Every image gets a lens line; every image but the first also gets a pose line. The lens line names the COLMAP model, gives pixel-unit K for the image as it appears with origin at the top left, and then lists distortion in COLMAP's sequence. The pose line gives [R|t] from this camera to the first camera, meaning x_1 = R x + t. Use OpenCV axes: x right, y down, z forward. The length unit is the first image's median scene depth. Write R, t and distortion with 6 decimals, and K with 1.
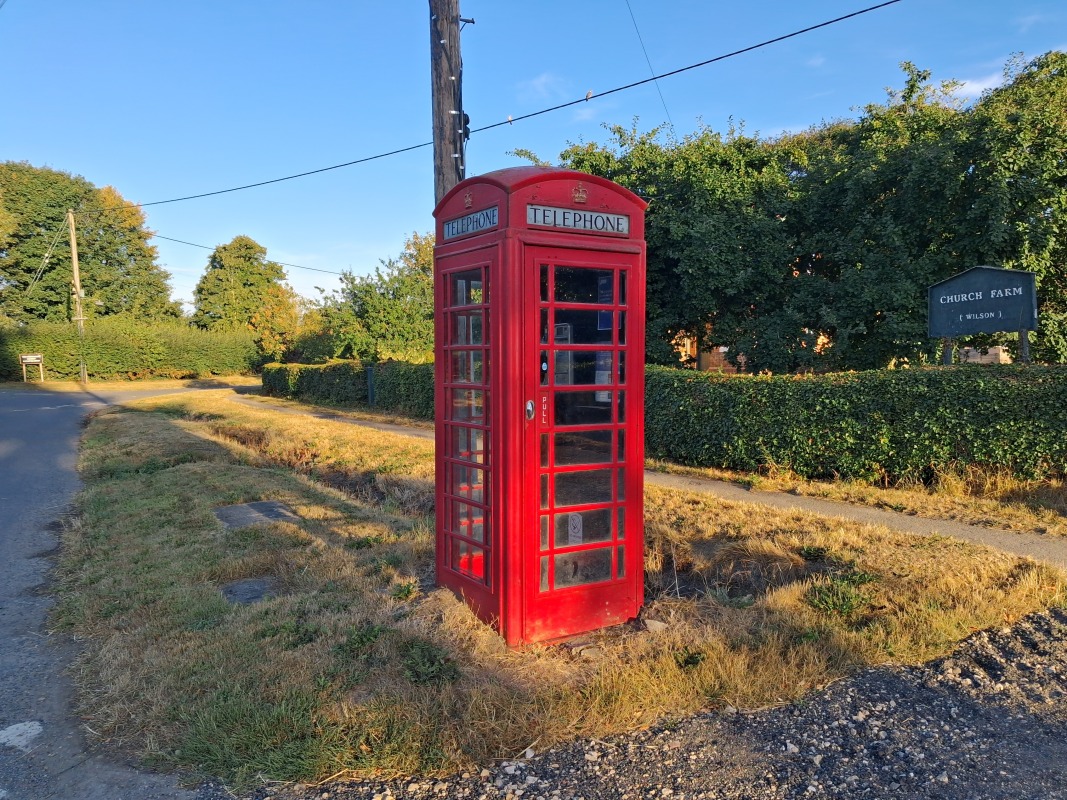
lens RADIAL K [[854.2, 0, 541.5], [0, 854.2, 396.8], [0, 0, 1]] dist [0.008038, -0.003042]
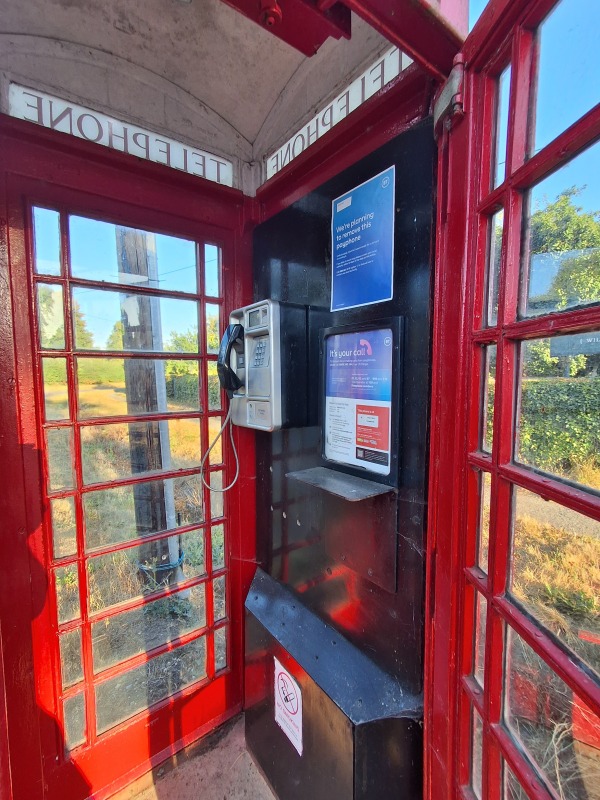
lens RADIAL K [[365.4, 0, 300.0], [0, 365.4, 400.0], [0, 0, 1]] dist [0.000883, 0.000193]
pose [[0.997095, -0.008489, 0.075691, 0.025684], [0.006413, 0.999598, 0.027634, -0.028475], [-0.075895, -0.027069, 0.996748, 0.637860]]
